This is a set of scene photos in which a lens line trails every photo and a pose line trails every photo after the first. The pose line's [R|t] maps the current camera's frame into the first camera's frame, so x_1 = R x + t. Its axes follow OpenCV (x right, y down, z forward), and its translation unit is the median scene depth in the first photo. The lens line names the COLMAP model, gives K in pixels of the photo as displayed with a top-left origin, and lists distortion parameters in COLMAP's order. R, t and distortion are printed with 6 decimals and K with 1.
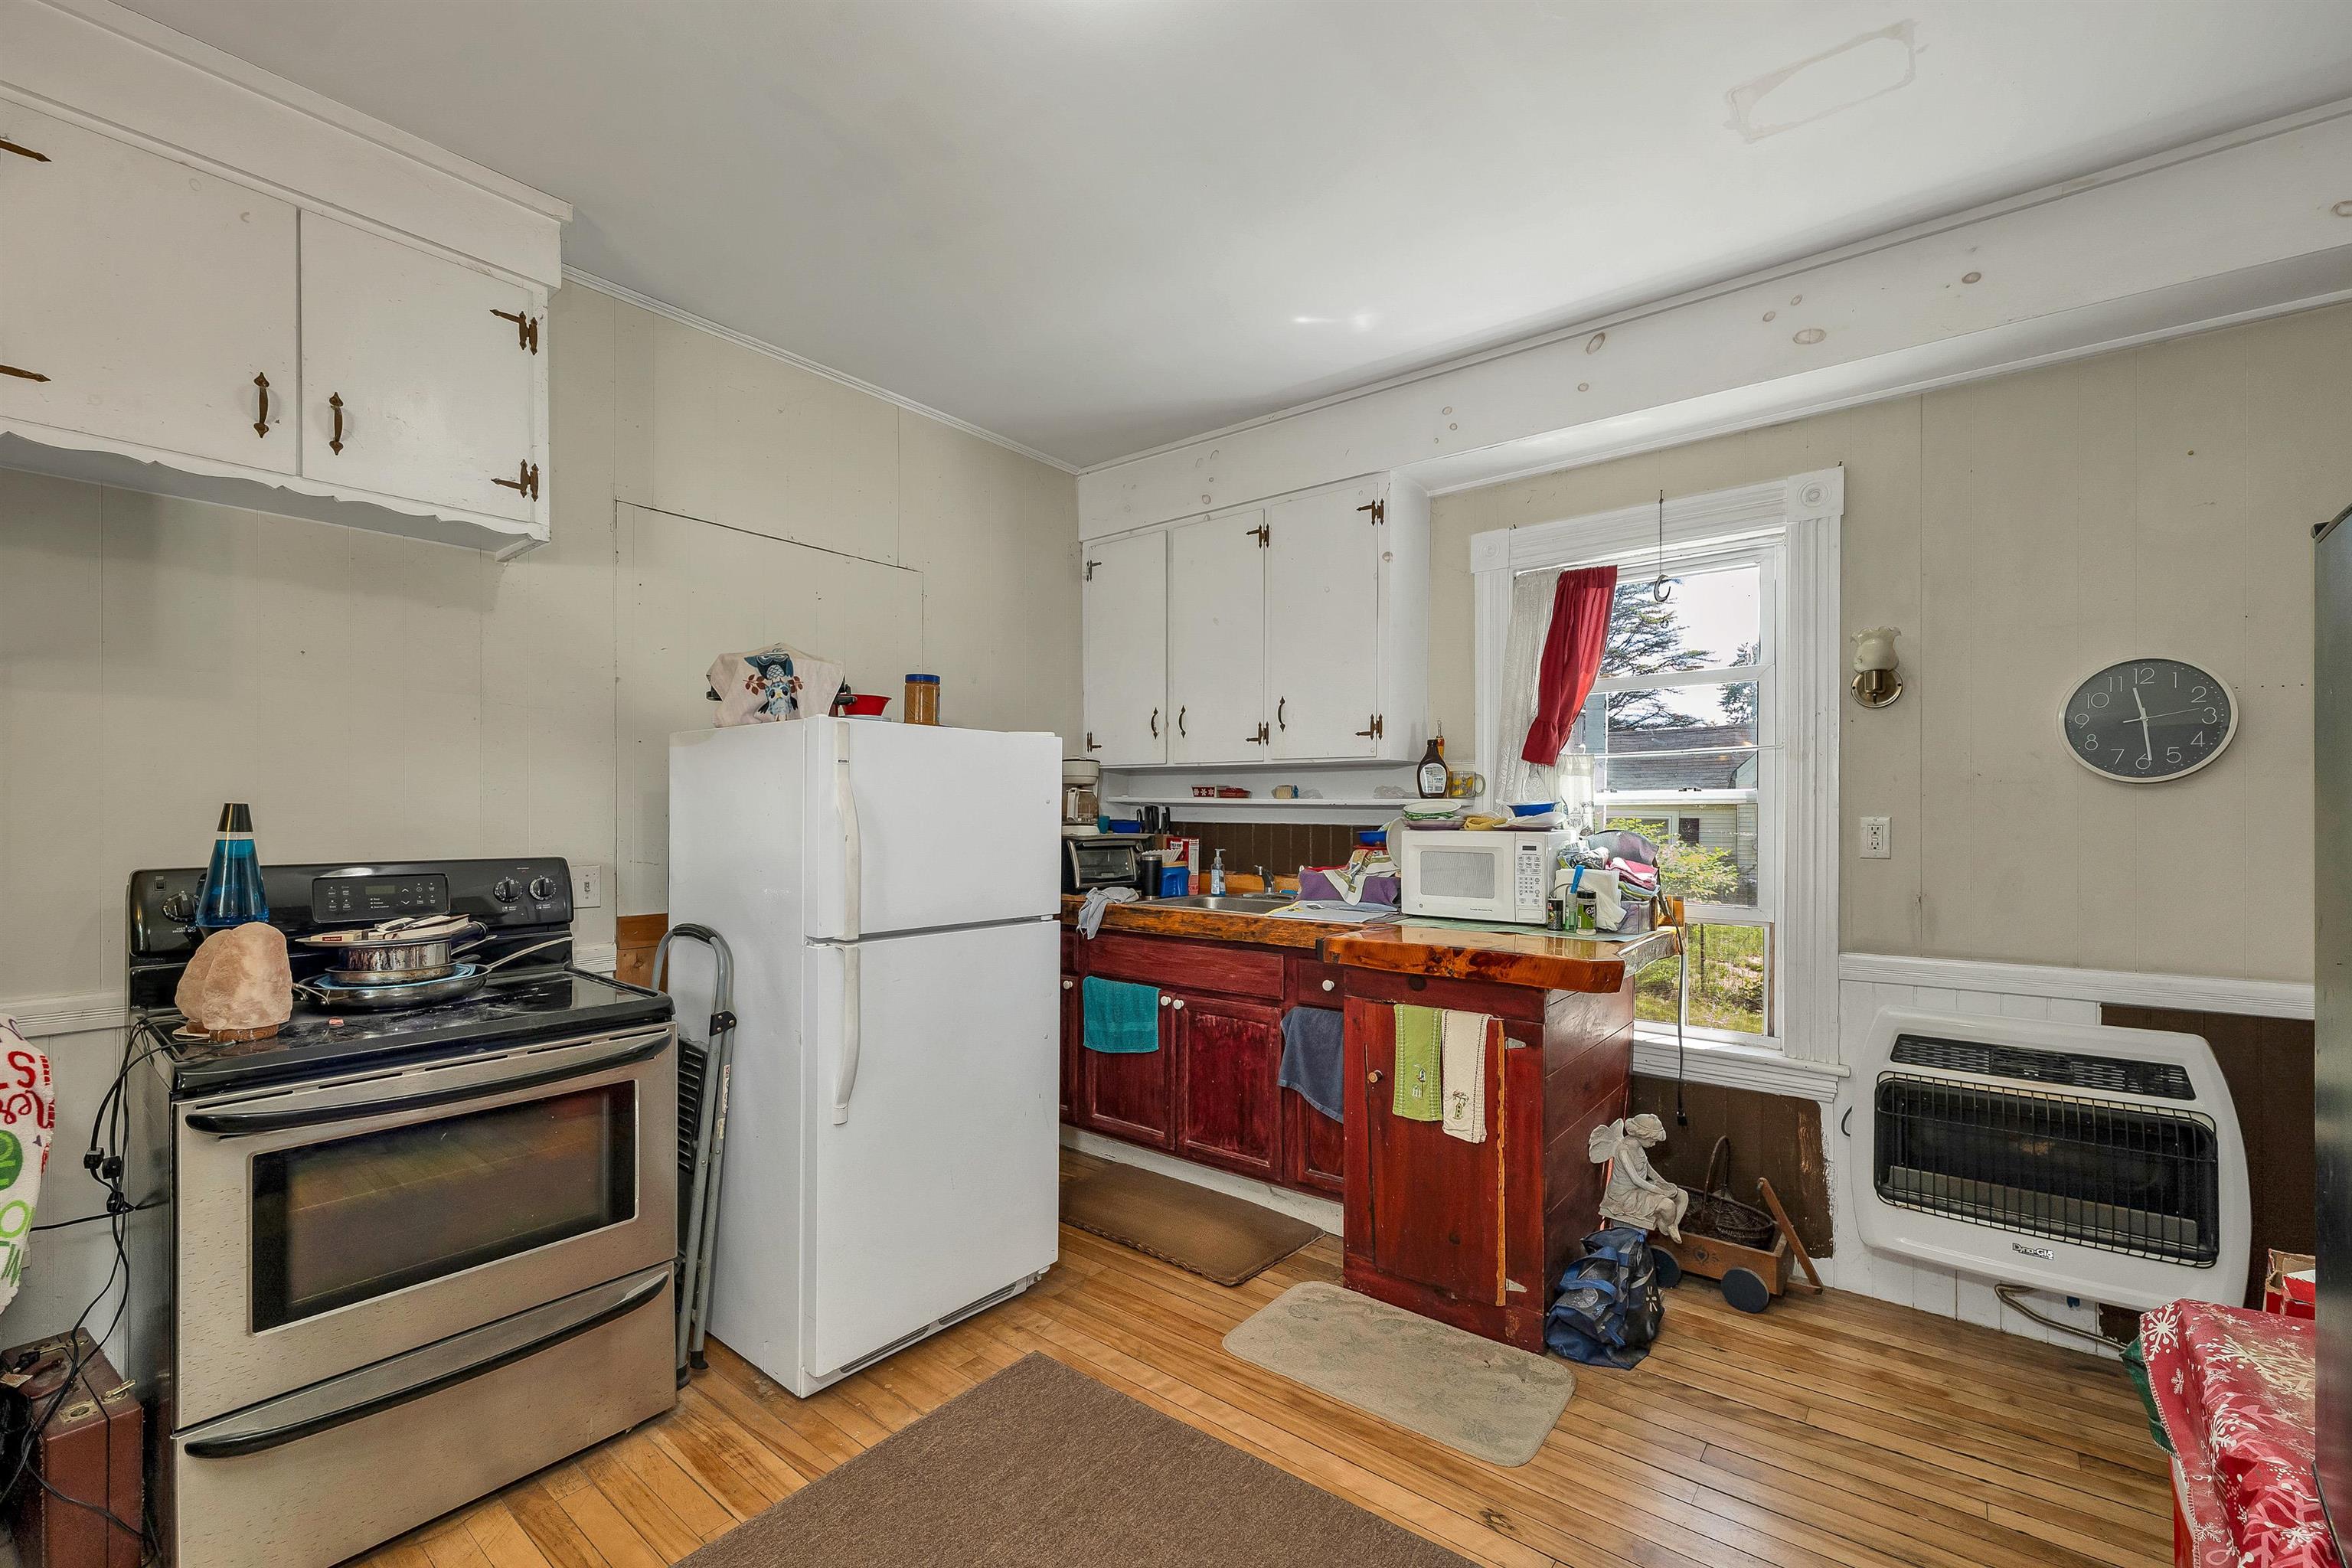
lens RADIAL K [[976.2, 0, 1183.6], [0, 976.2, 809.7], [0, 0, 1]] dist [0.001221, 0.000128]
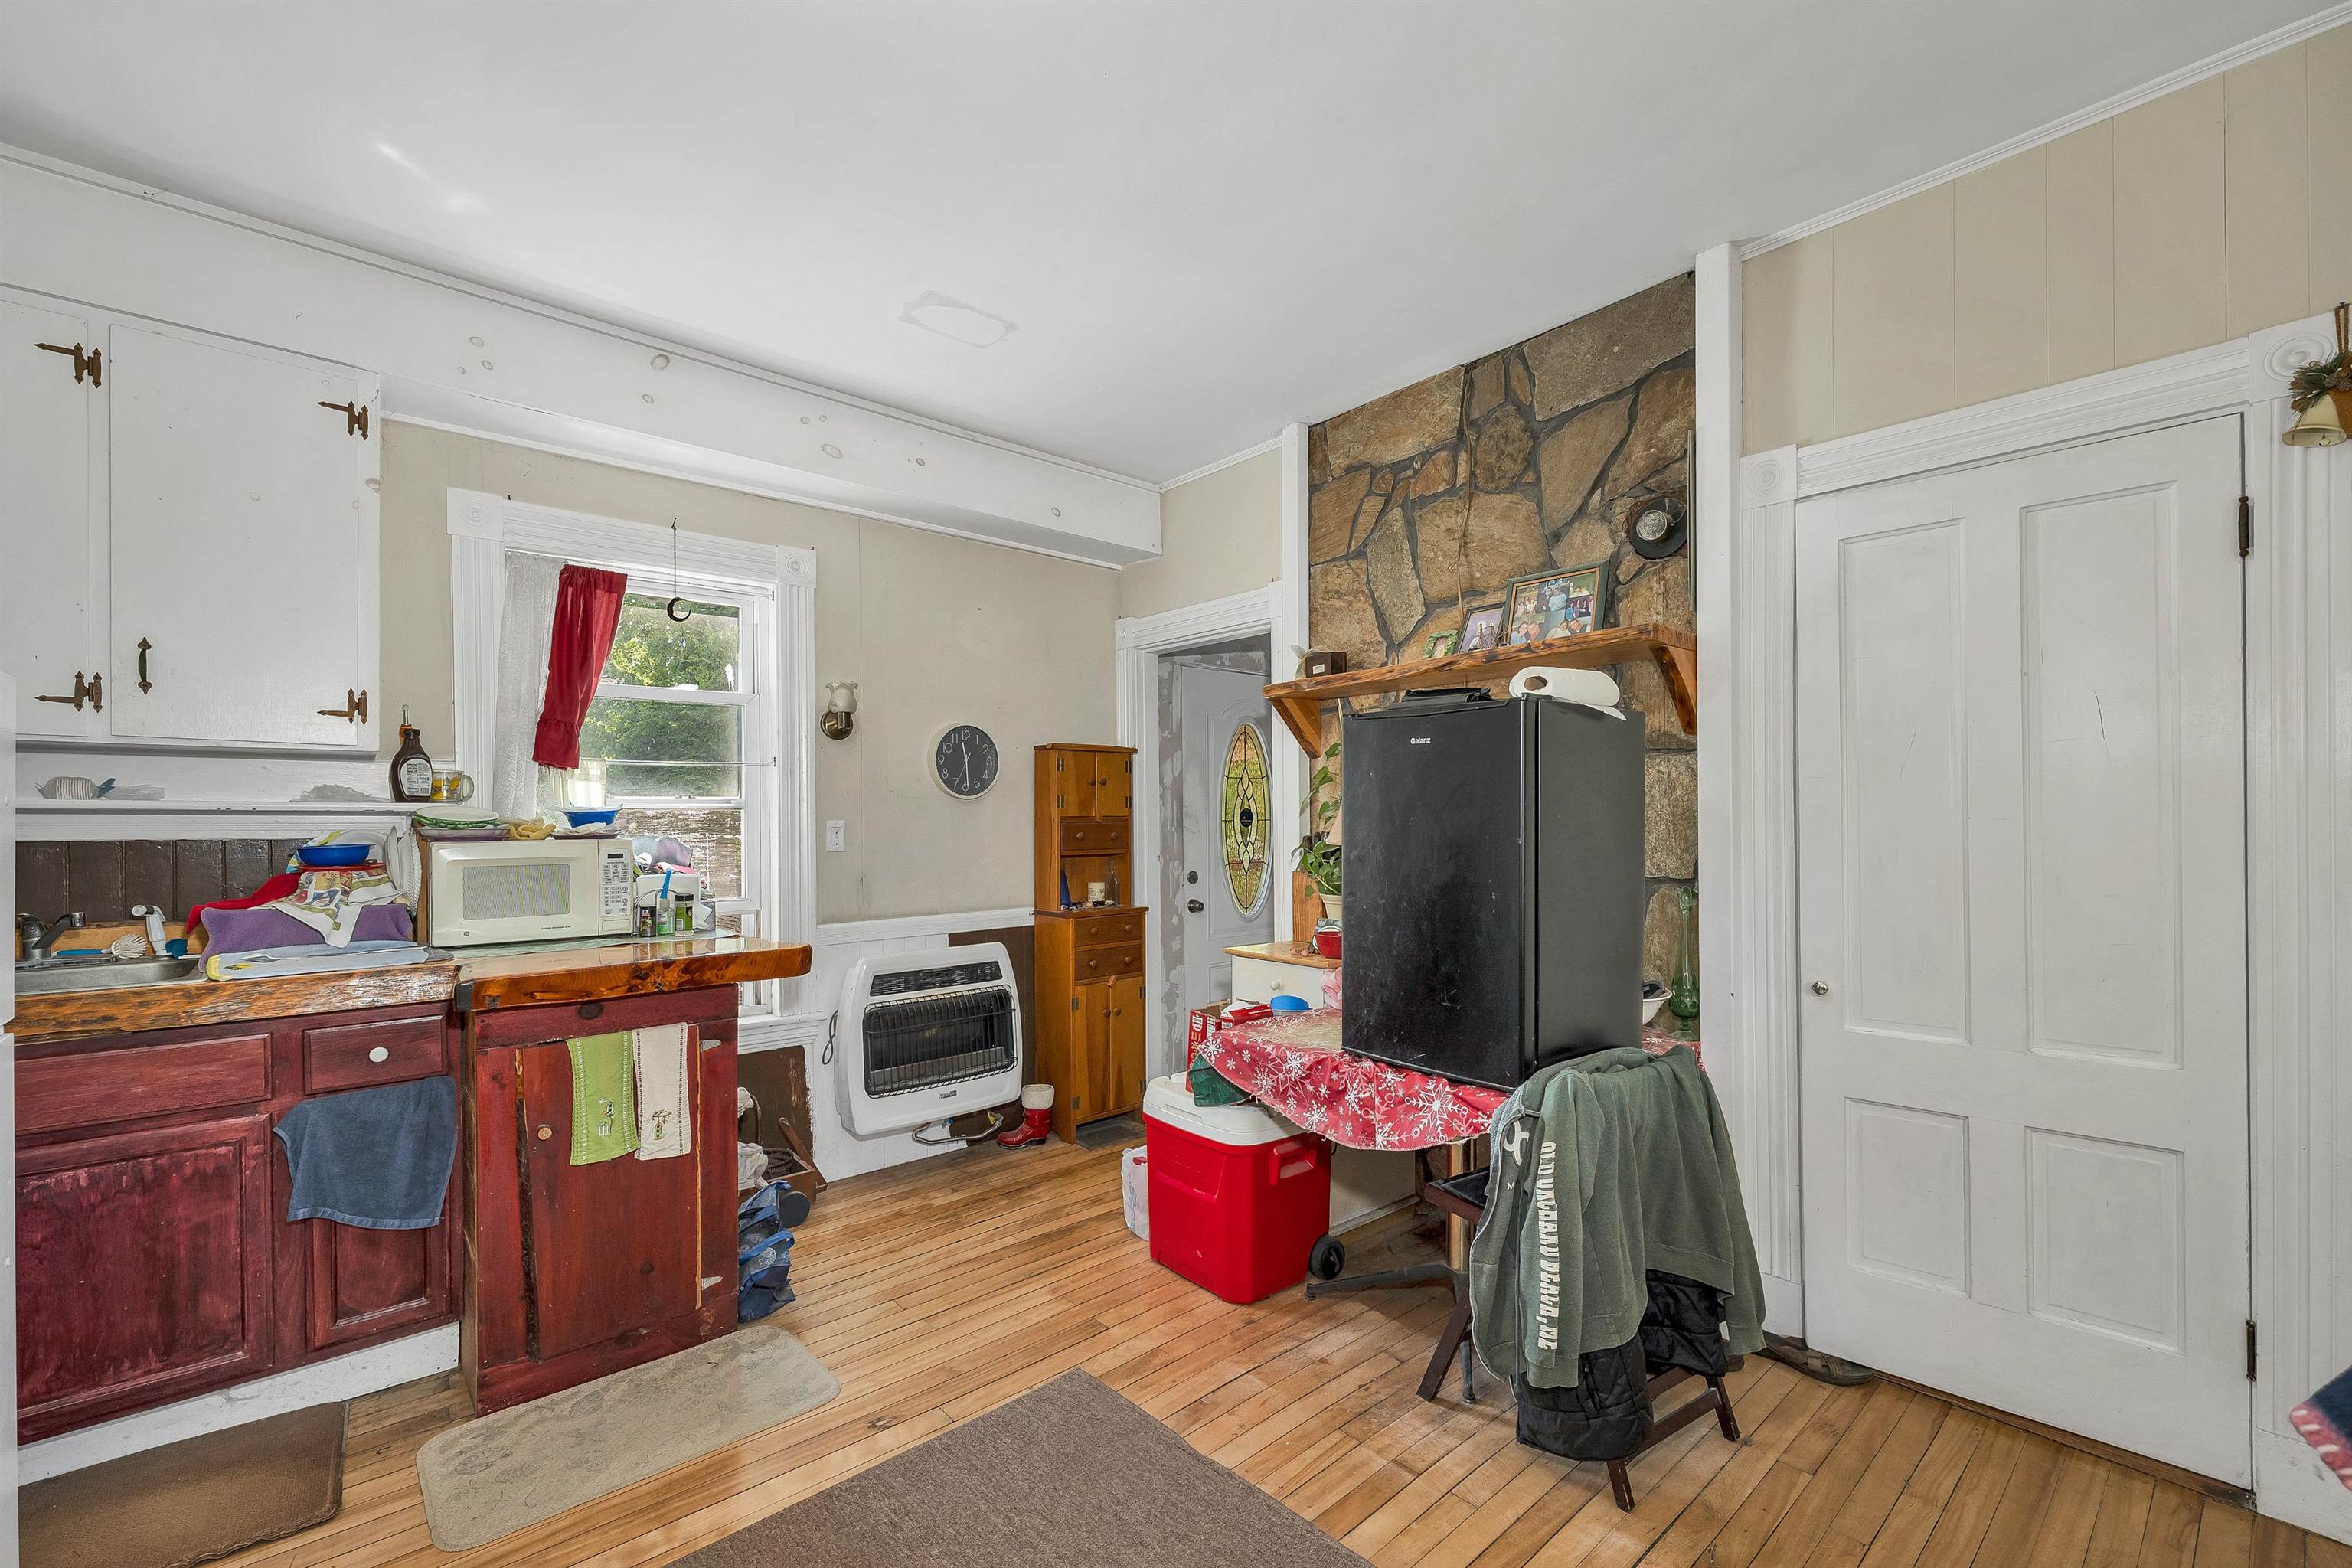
lens RADIAL K [[976.2, 0, 1183.6], [0, 976.2, 809.7], [0, 0, 1]] dist [0.001221, 0.000128]
pose [[0.170818, 0.003064, 0.985298, -0.507504], [0.001741, 0.999993, -0.003411, -0.002051], [-0.985301, 0.002298, 0.170812, 0.288885]]
